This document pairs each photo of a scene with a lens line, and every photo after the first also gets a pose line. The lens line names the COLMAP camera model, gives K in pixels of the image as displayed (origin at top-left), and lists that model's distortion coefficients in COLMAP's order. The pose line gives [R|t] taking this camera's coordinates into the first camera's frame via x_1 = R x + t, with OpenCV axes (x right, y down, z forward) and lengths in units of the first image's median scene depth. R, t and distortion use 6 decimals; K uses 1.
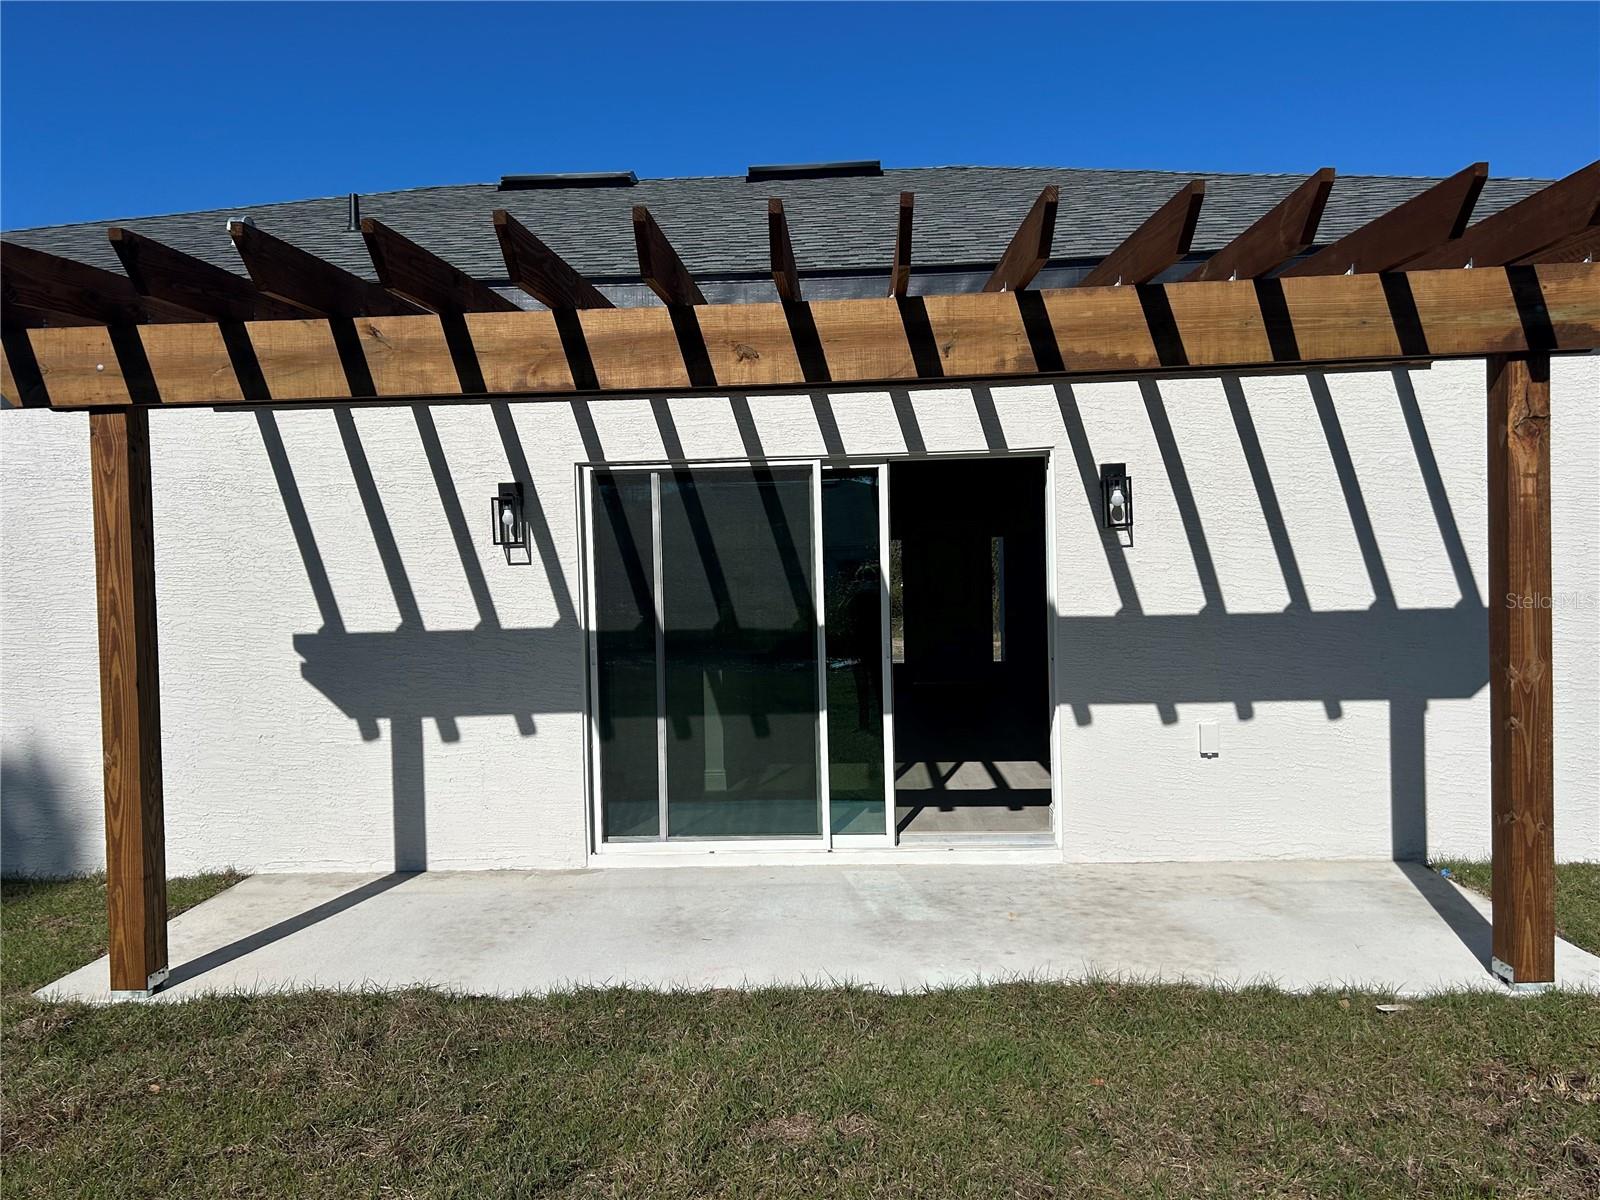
lens RADIAL K [[1200.8, 0, 800.0], [0, 1200.8, 600.0], [0, 0, 1]] dist [0.056109, -0.069811]
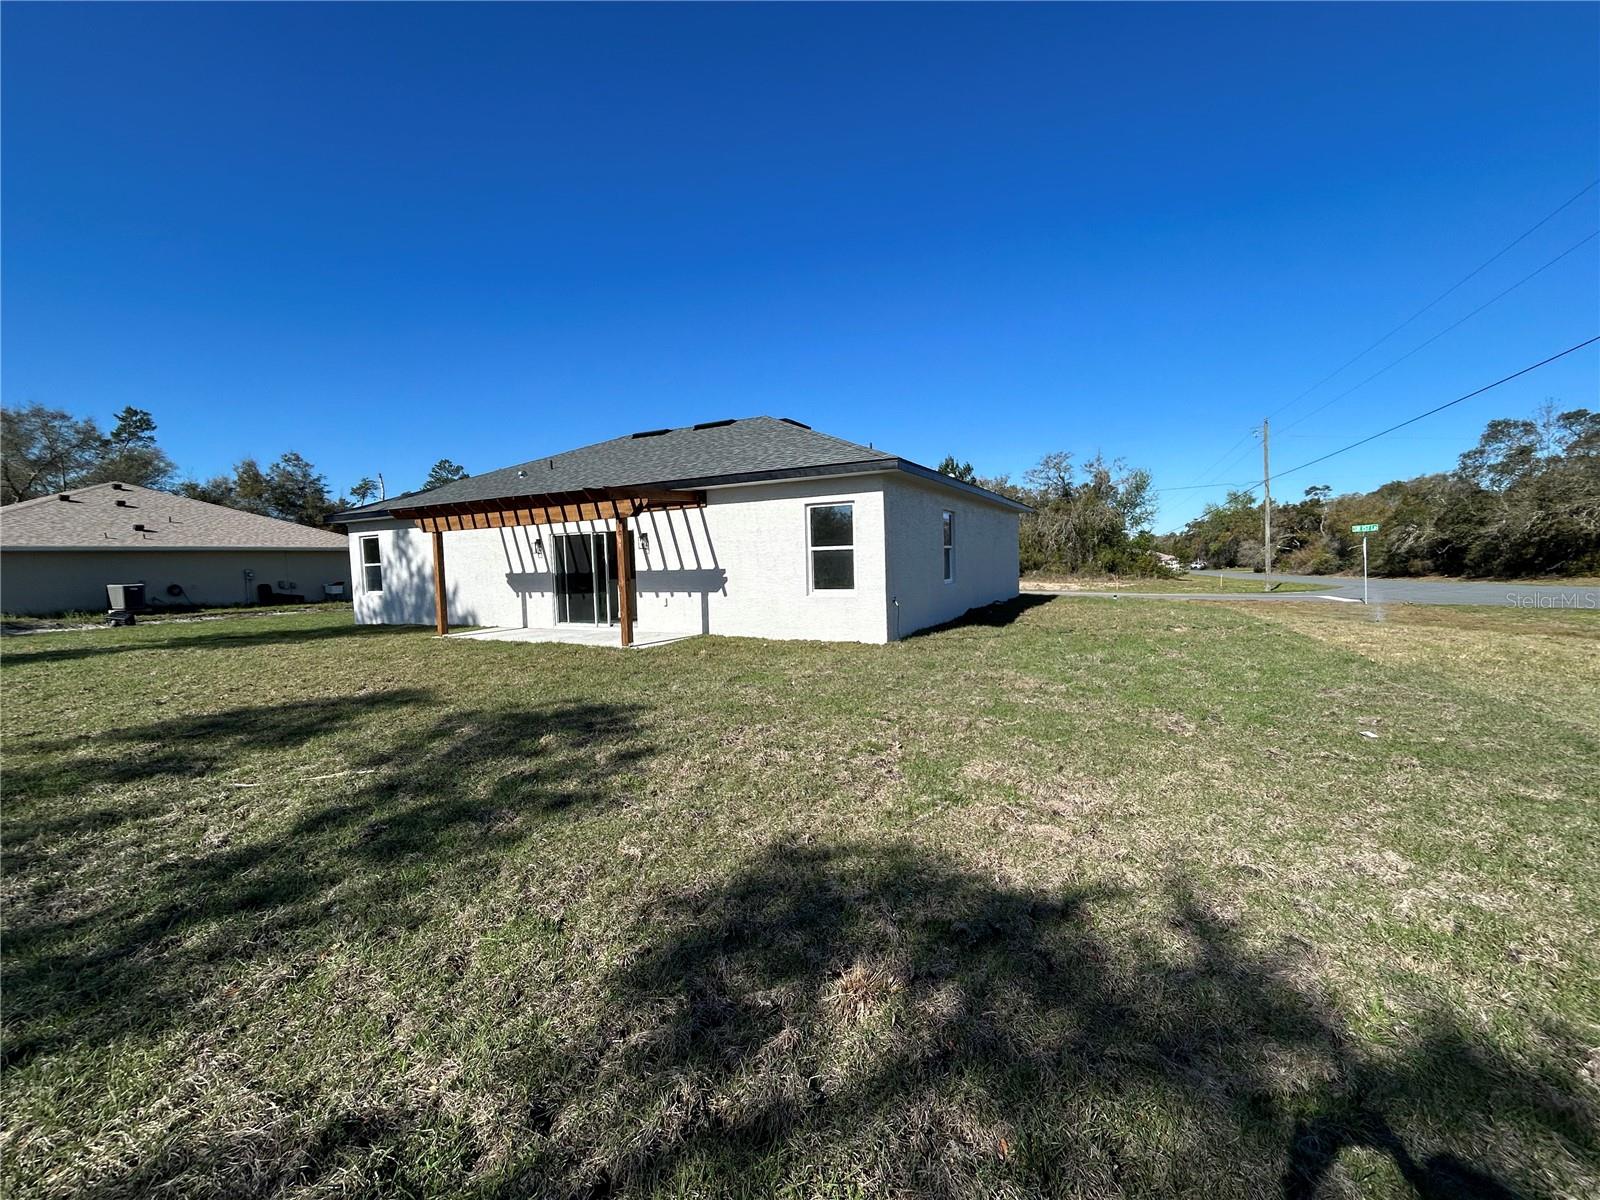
lens RADIAL K [[631.1, 0, 800.0], [0, 631.1, 600.0], [0, 0, 1]] dist [0.001327, 0.000294]
pose [[0.898665, 0.024495, -0.437952, 1.669111], [-0.007682, 0.999165, 0.040120, 0.022673], [0.438569, -0.032690, 0.898103, -0.692865]]
